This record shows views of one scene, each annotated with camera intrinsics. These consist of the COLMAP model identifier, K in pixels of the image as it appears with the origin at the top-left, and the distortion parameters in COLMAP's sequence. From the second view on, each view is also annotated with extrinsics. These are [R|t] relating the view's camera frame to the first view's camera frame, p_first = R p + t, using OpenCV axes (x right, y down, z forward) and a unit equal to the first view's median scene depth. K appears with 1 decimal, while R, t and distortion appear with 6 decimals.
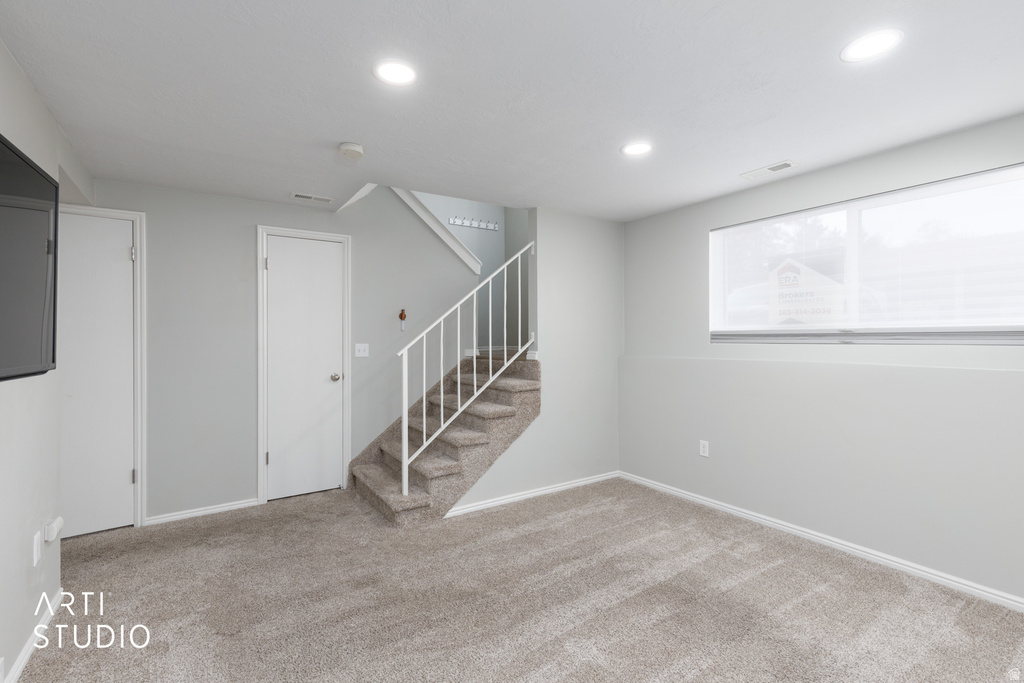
lens RADIAL K [[465.9, 0, 509.6], [0, 465.9, 334.3], [0, 0, 1]] dist [0.009427, -0.001589]
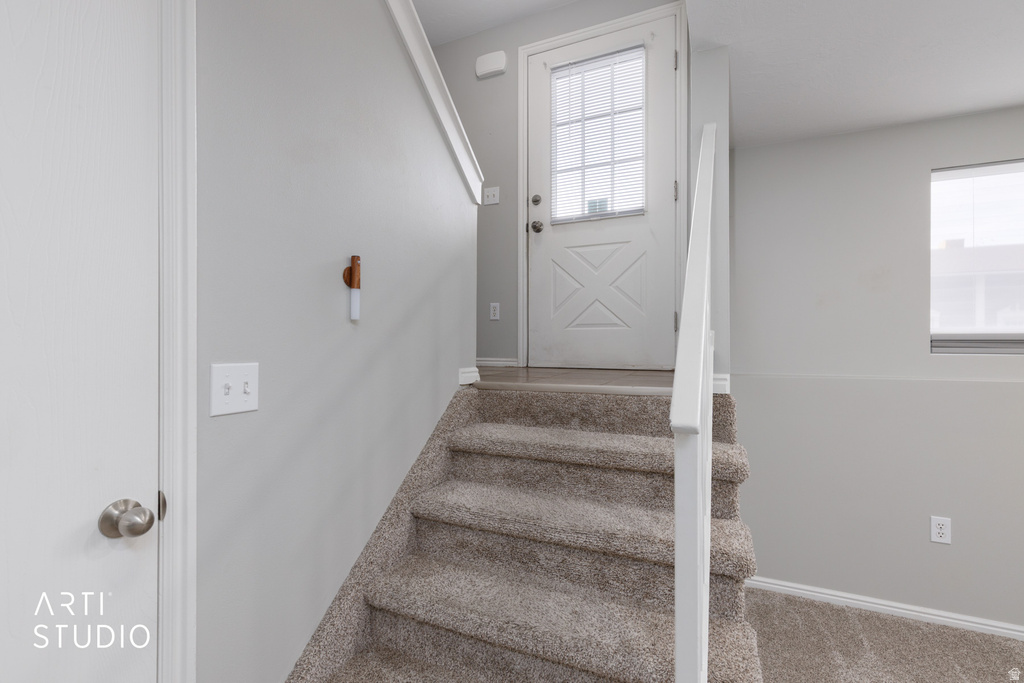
lens RADIAL K [[465.9, 0, 516.6], [0, 465.9, 339.3], [0, 0, 1]] dist [0.009427, -0.001589]
pose [[0.846846, 0.008490, 0.531770, -0.367879], [-0.009906, 0.999951, -0.000189, 0.005860], [-0.531745, -0.005108, 0.846889, 0.781947]]
